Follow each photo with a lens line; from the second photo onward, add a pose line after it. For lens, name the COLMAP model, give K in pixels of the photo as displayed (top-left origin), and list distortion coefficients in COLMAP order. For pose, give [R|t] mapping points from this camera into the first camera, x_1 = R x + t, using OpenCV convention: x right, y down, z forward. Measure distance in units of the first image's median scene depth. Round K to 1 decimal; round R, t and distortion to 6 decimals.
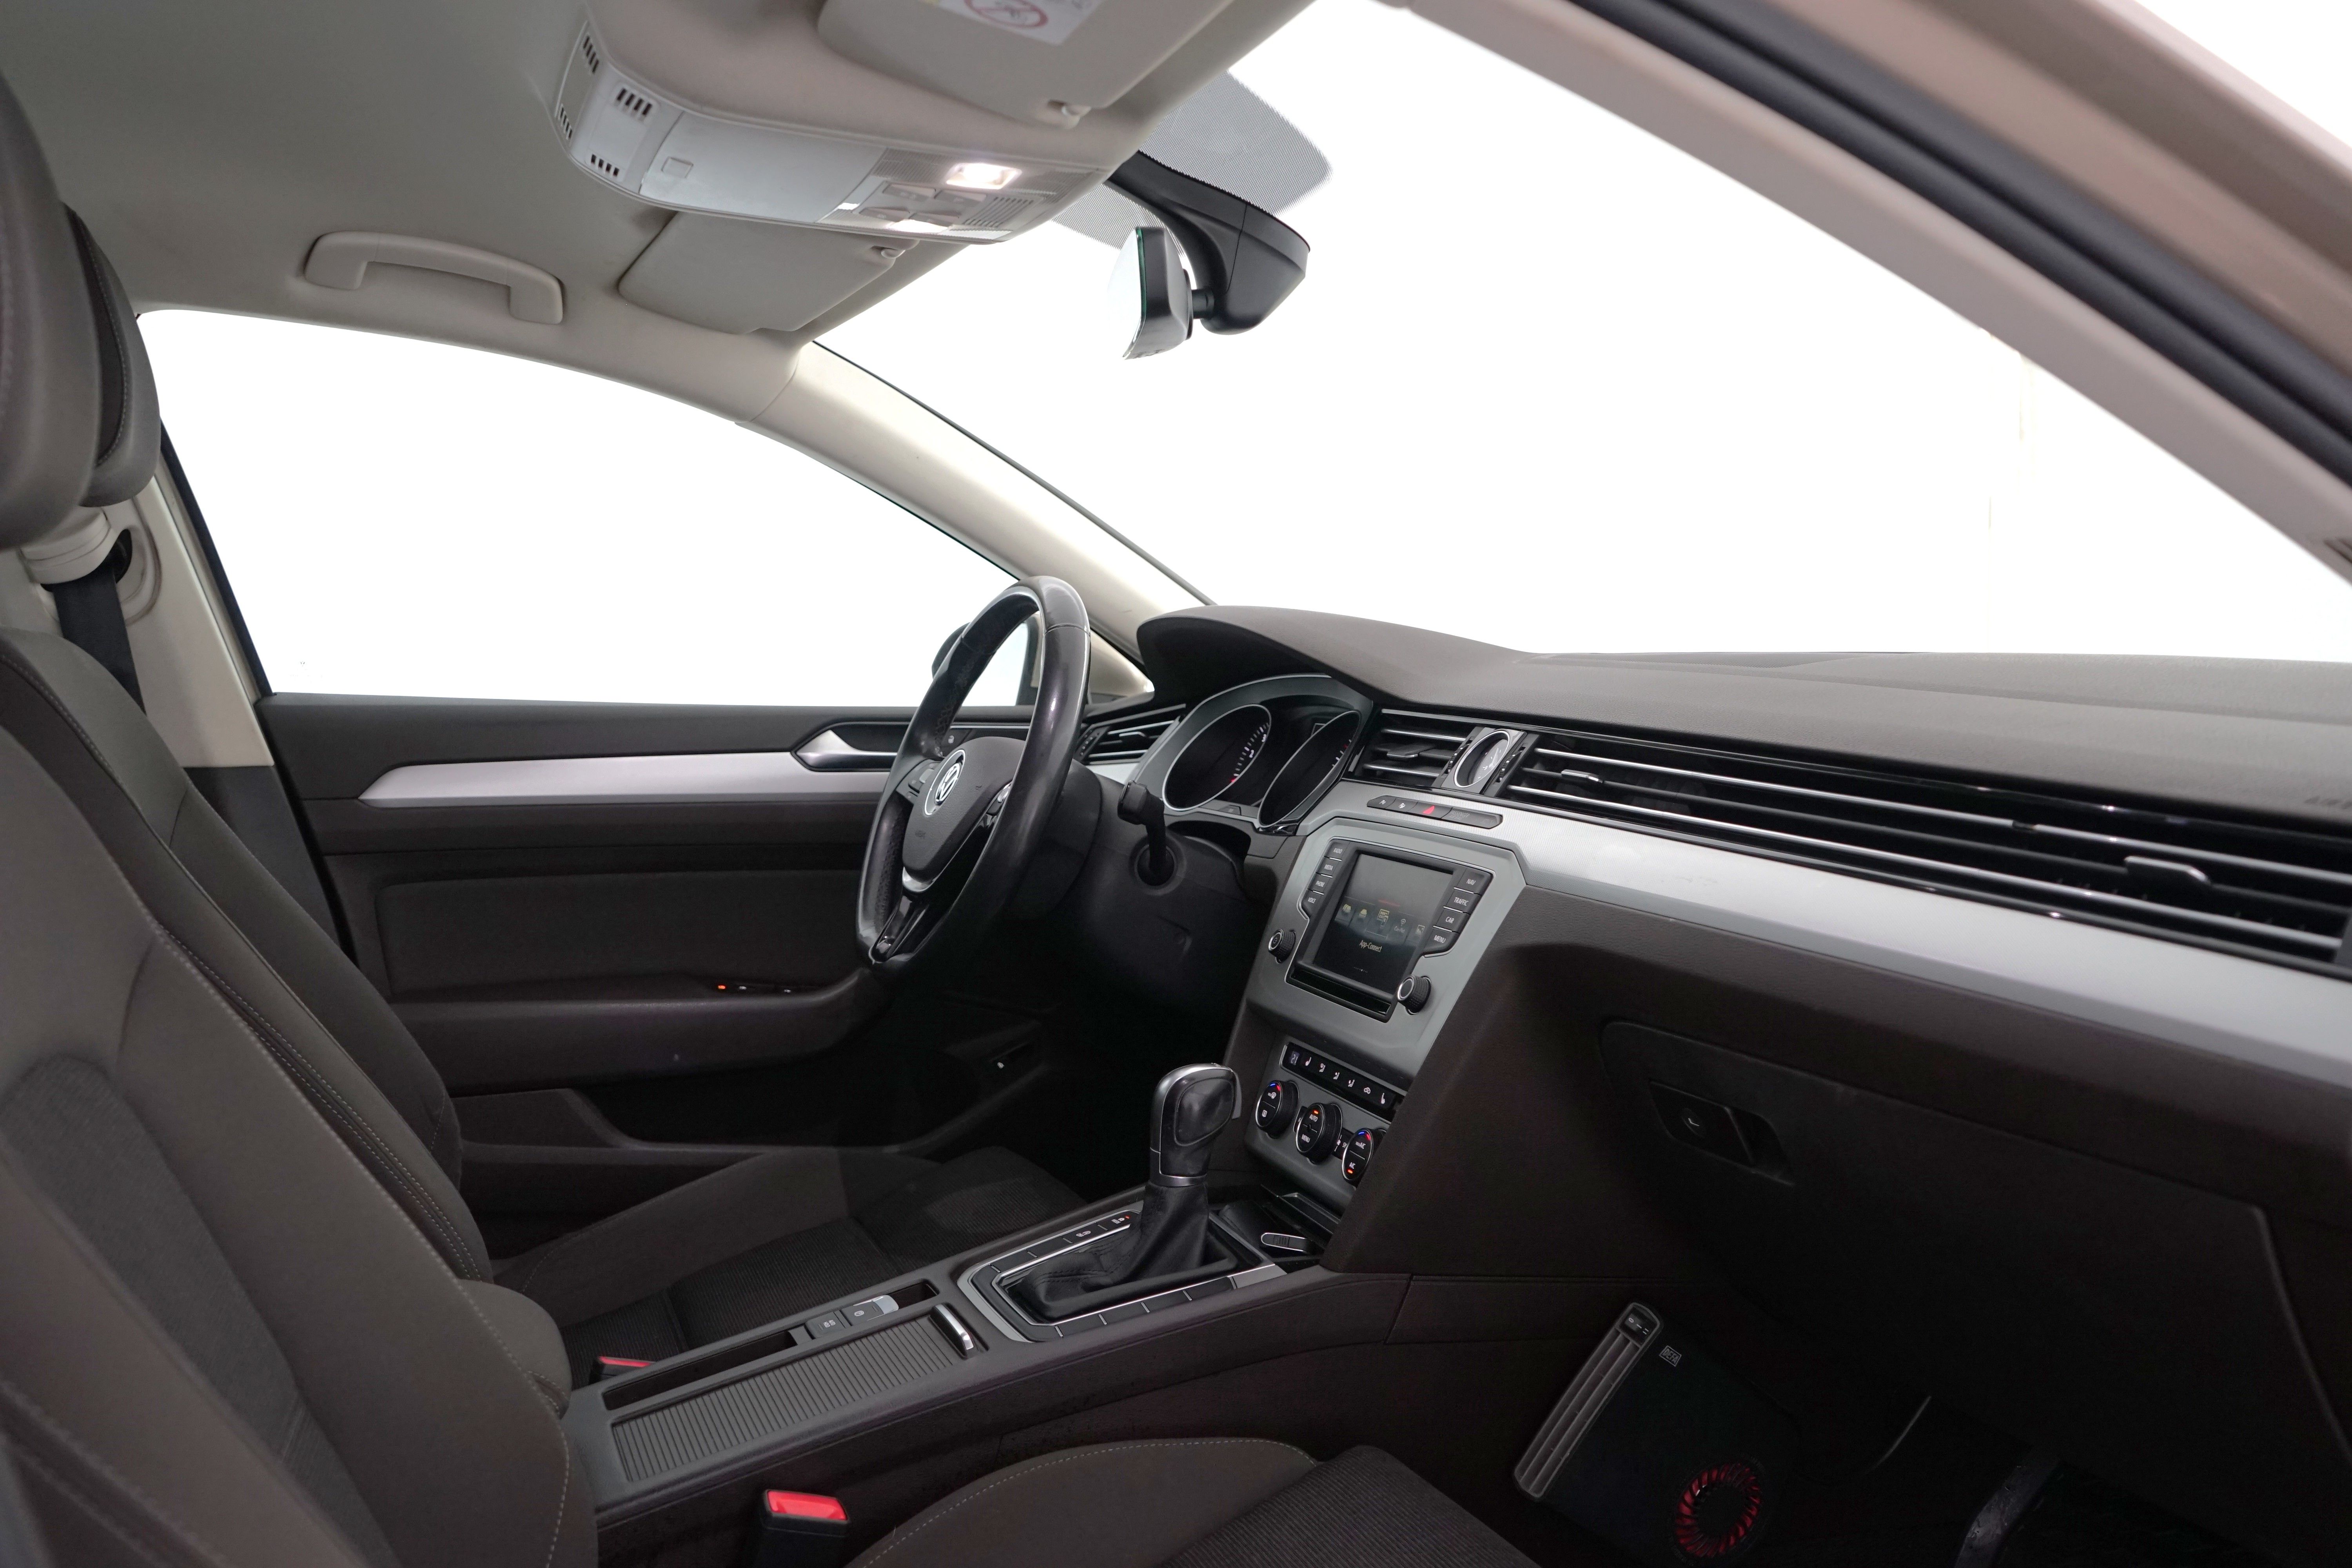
lens RADIAL K [[1913.7, 0, 1132.6], [0, 1913.7, 779.3], [0, 0, 1]] dist [0.004993, 0.005252]
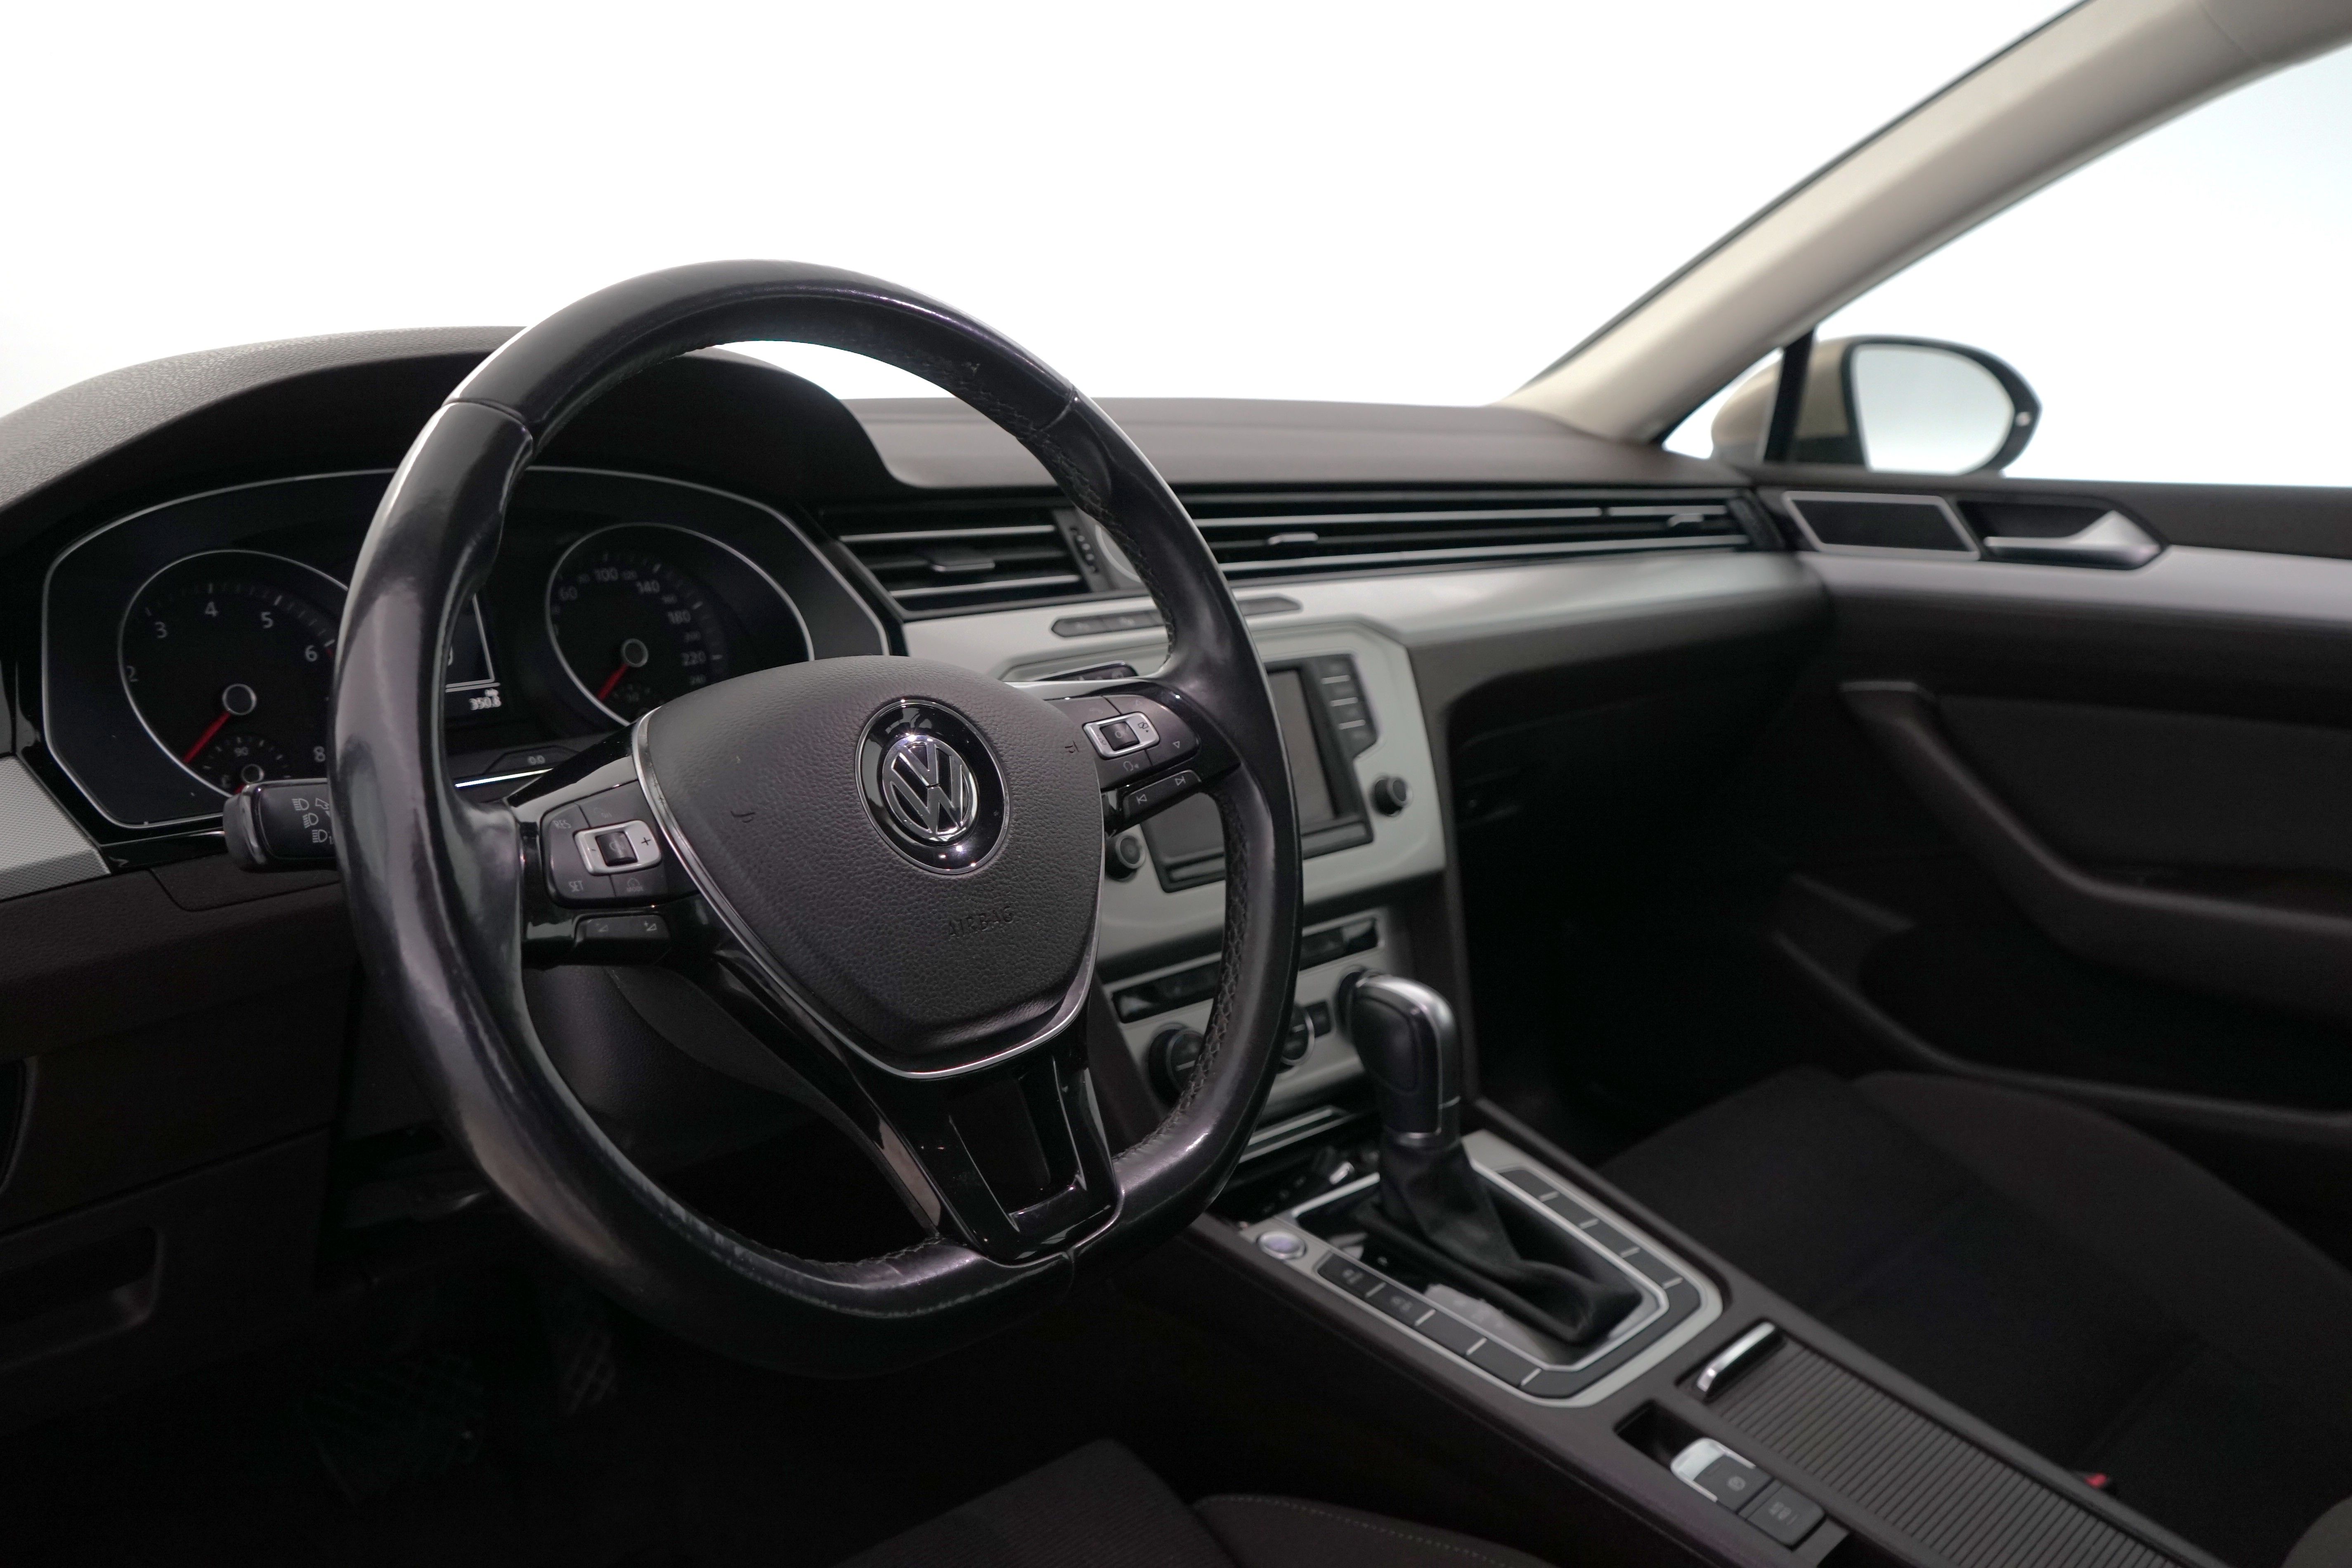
lens RADIAL K [[2032.0, 0, 1176.1], [0, 2032.0, 637.0], [0, 0, 1]] dist [-0.013522, -0.006251]
pose [[-0.434390, -0.140397, 0.889716, -0.624471], [0.043098, 0.983406, 0.176223, -0.129448], [-0.899693, 0.114894, -0.421131, 1.415631]]
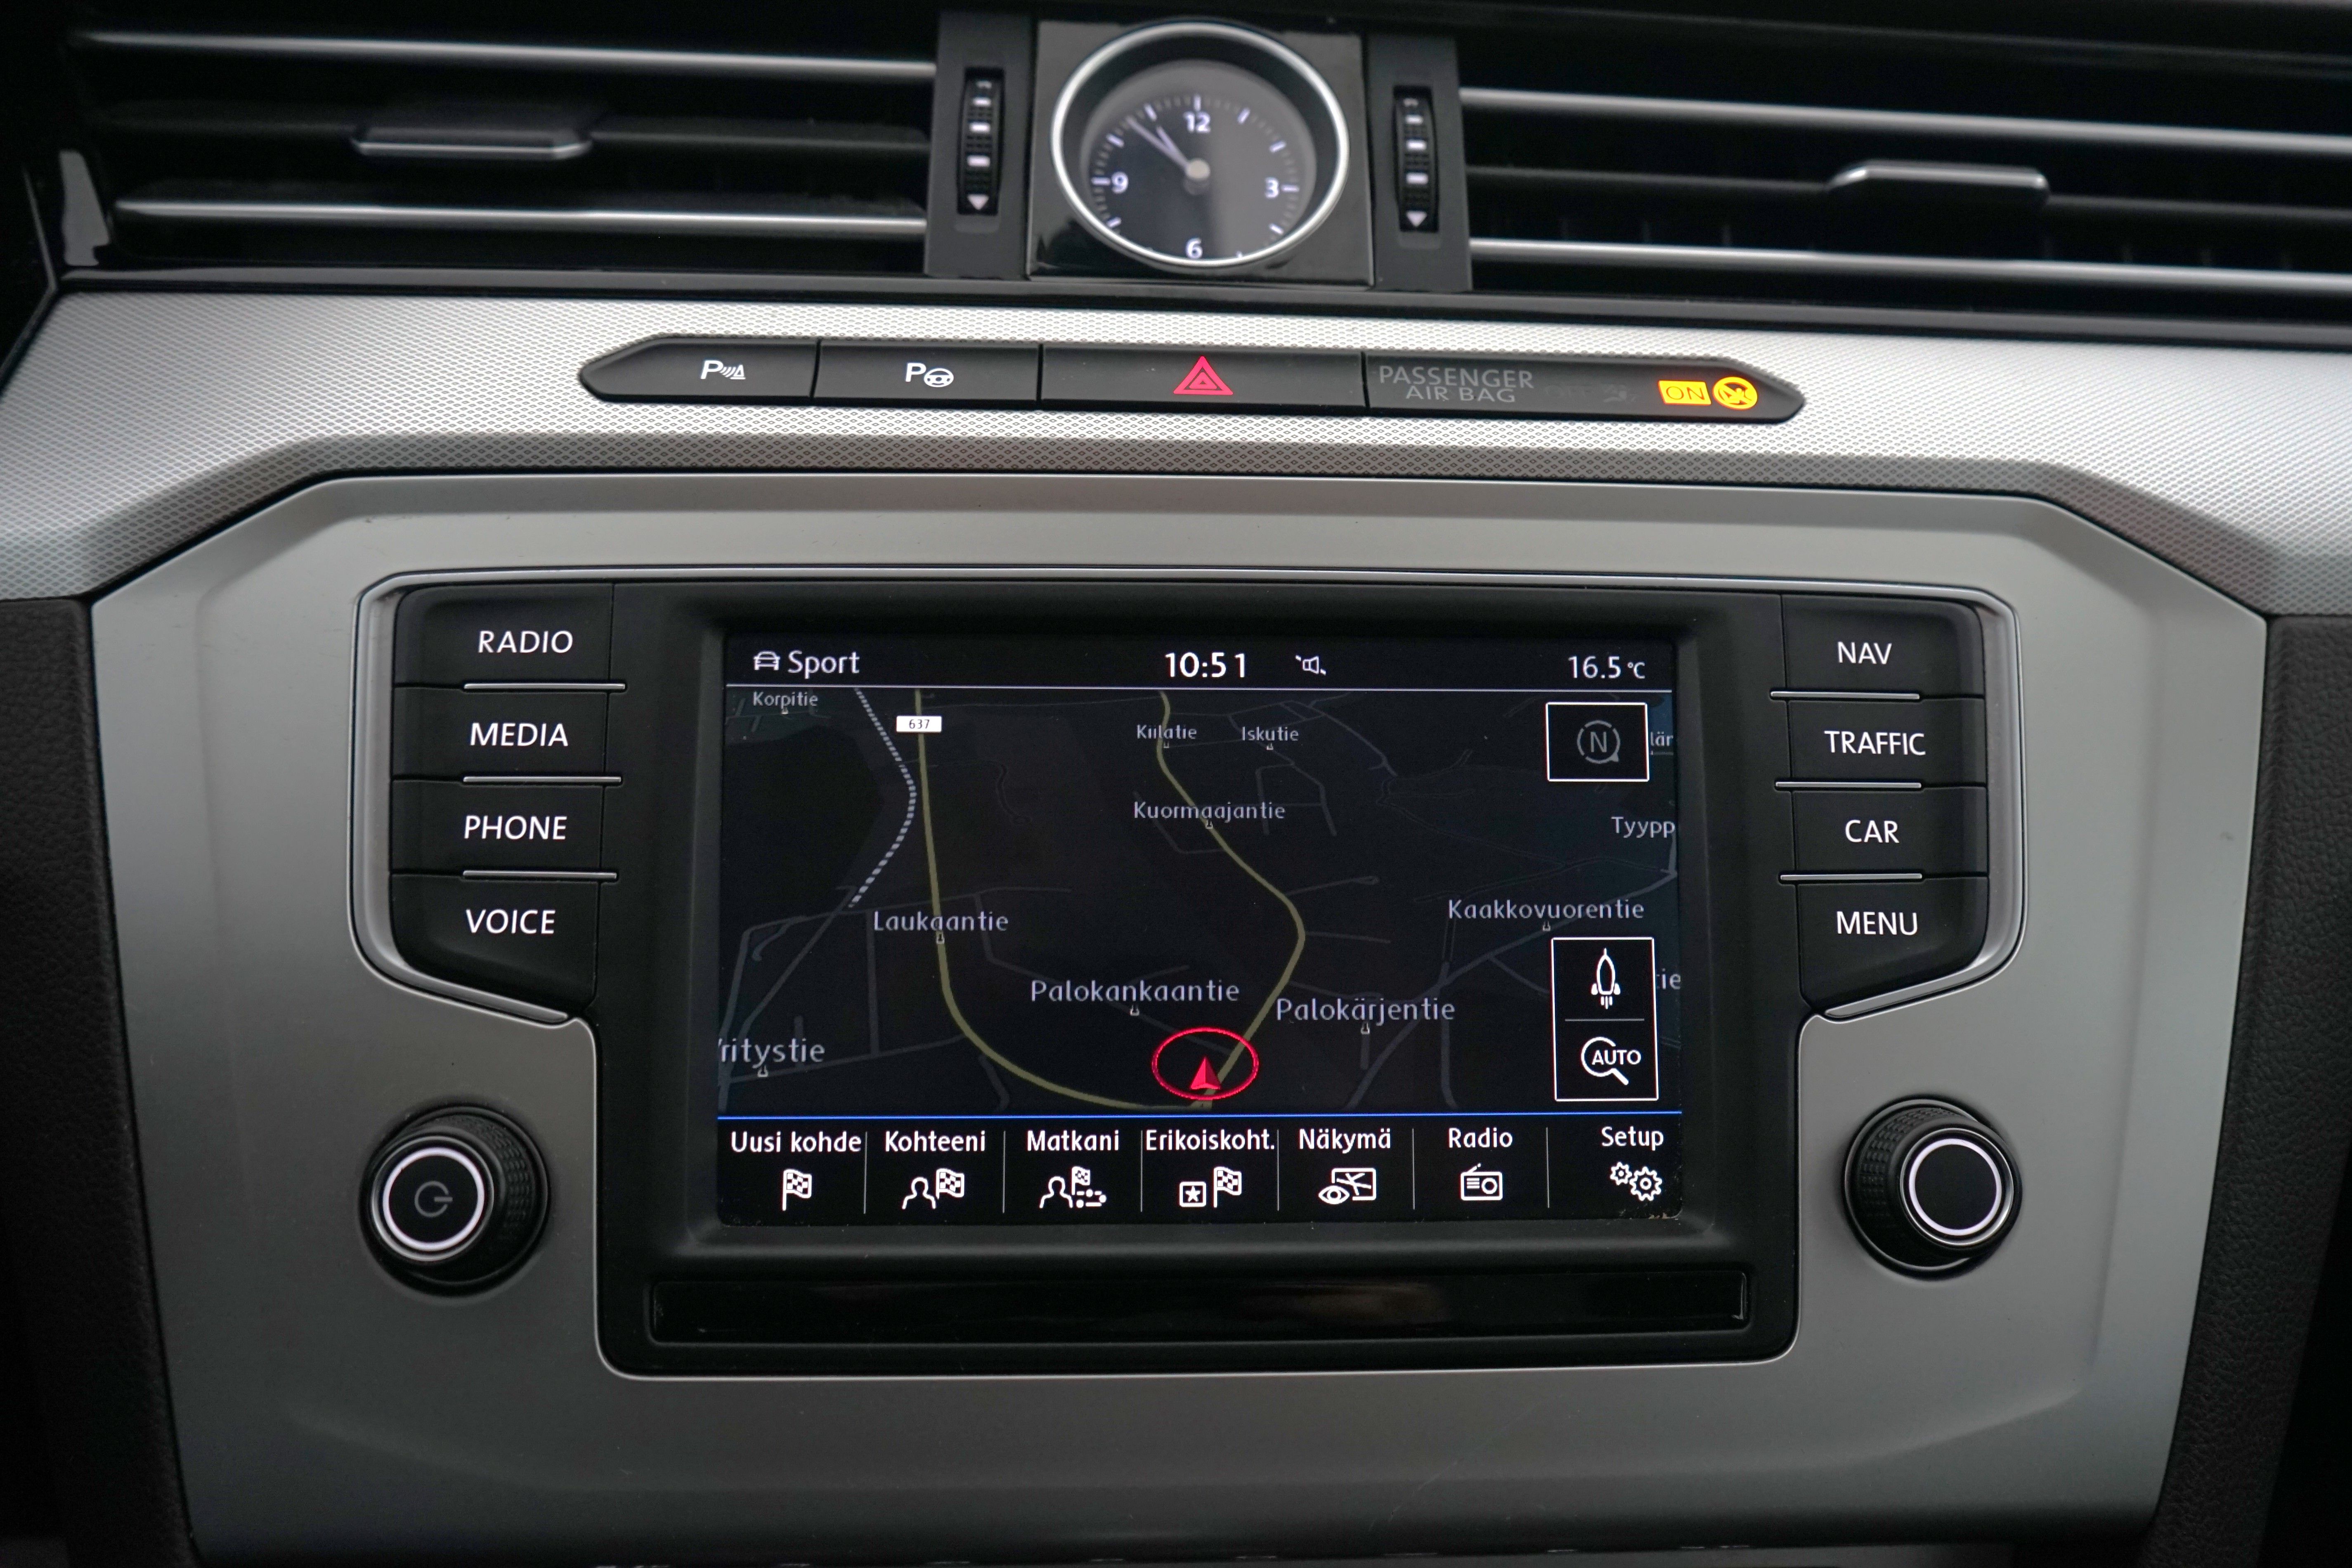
lens RADIAL K [[2032.0, 0, 1176.1], [0, 2032.0, 637.0], [0, 0, 1]] dist [-0.013522, -0.006251]
pose [[0.256681, -0.258241, 0.931357, -0.080471], [0.039215, 0.965632, 0.256937, -0.016897], [-0.965700, -0.029427, 0.257987, 0.974654]]
